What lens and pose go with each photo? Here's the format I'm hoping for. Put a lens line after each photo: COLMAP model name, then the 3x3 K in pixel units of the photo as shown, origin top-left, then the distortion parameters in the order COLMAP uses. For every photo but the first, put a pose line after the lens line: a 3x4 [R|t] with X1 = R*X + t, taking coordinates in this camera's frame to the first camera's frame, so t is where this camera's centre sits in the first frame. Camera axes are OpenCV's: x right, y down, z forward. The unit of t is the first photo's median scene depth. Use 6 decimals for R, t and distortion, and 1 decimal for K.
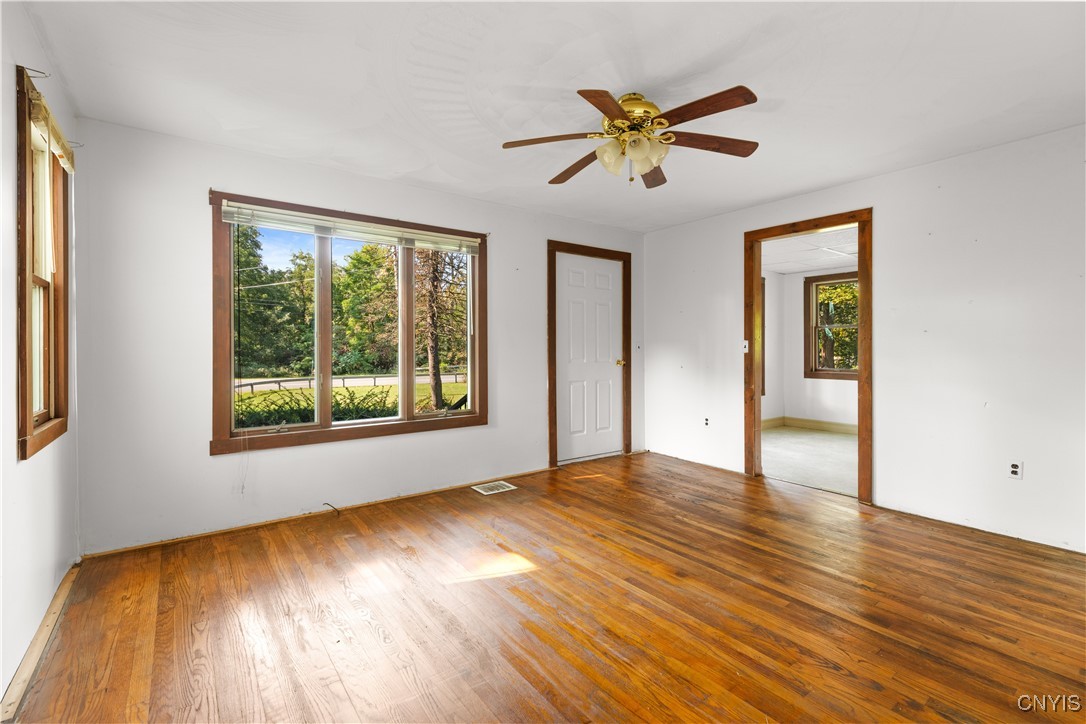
lens RADIAL K [[493.5, 0, 549.5], [0, 493.5, 347.5], [0, 0, 1]] dist [0.001218, 0.000251]
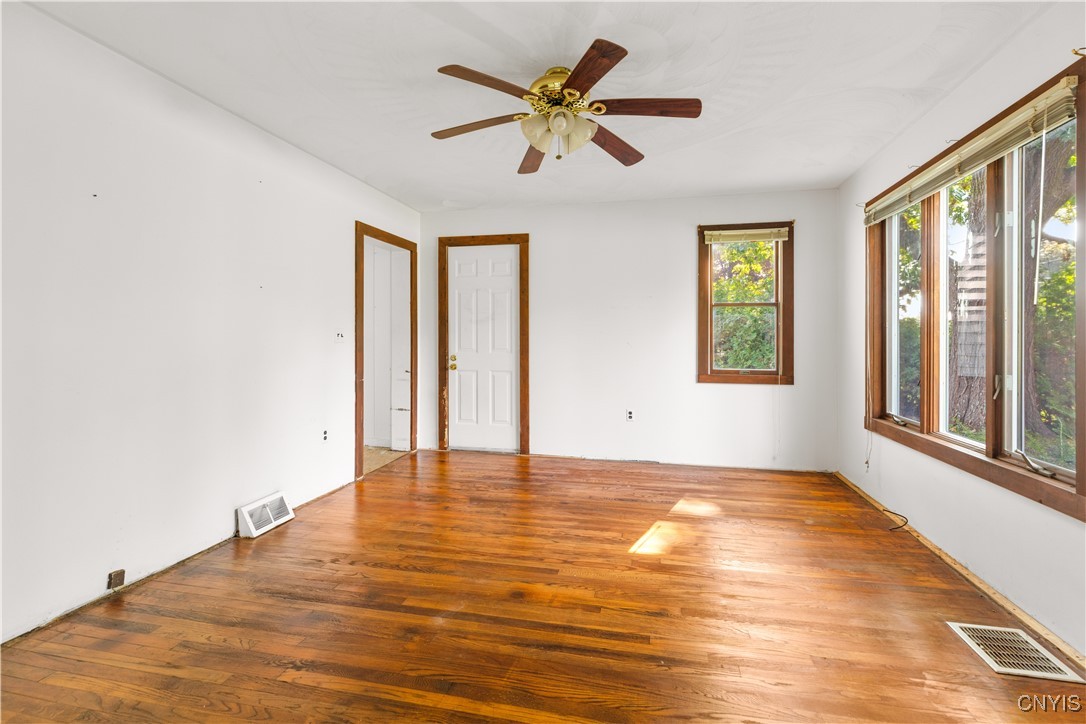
lens RADIAL K [[493.5, 0, 549.5], [0, 493.5, 347.5], [0, 0, 1]] dist [0.001218, 0.000251]
pose [[-0.769758, 0.006978, -0.638298, 0.806633], [0.002513, 0.999966, 0.007902, 0.013137], [0.638331, 0.004478, -0.769749, 1.769630]]
